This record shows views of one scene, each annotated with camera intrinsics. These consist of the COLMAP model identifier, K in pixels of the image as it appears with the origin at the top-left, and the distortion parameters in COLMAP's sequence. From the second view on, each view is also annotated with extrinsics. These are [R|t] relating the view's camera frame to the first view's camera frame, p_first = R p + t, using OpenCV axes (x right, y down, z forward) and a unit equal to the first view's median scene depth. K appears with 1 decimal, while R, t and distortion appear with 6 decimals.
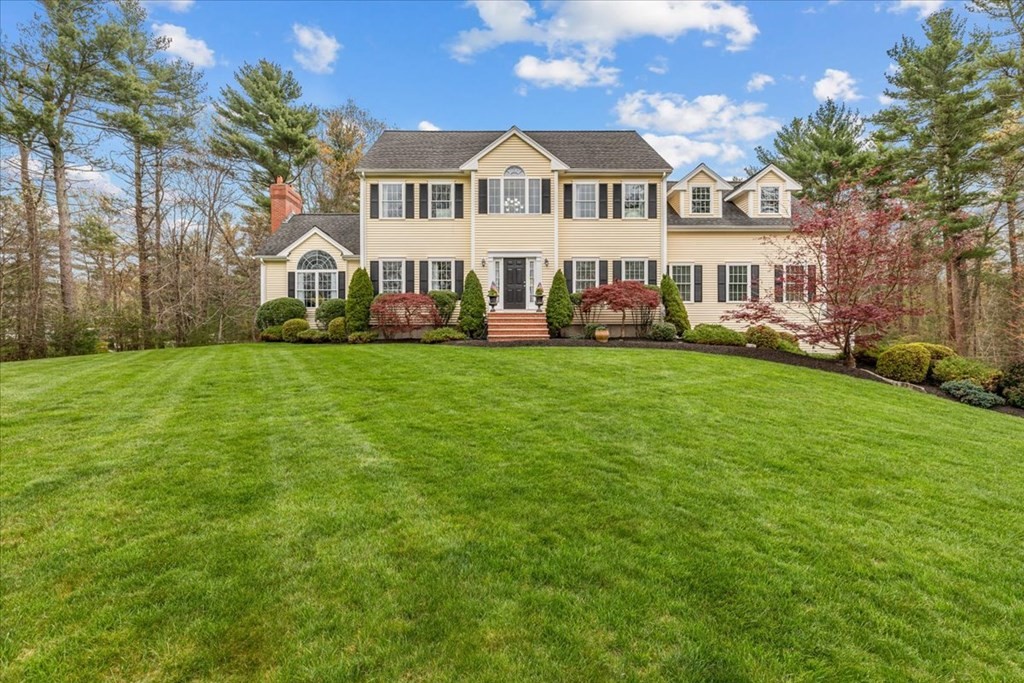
lens RADIAL K [[463.8, 0, 512.6], [0, 463.8, 340.3], [0, 0, 1]] dist [0.002662, 0.000902]
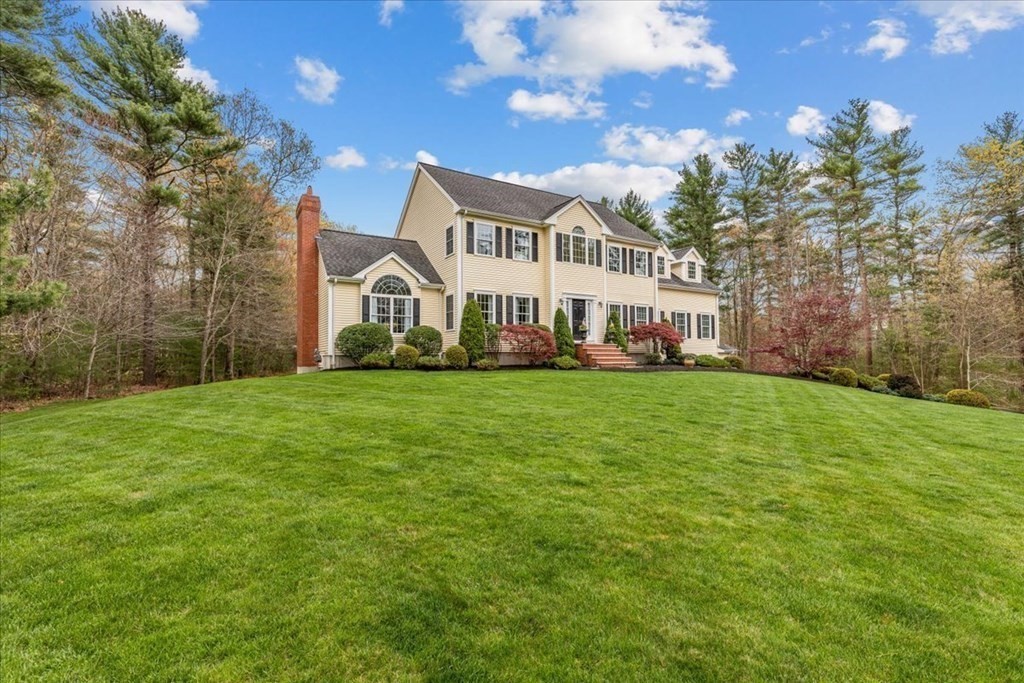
lens RADIAL K [[463.8, 0, 512.9], [0, 463.8, 339.0], [0, 0, 1]] dist [0.002662, 0.000902]
pose [[0.855035, 0.022211, 0.518094, -0.765767], [0.003048, 0.998850, -0.047851, -0.012470], [-0.518561, 0.042493, 0.853984, 0.037062]]
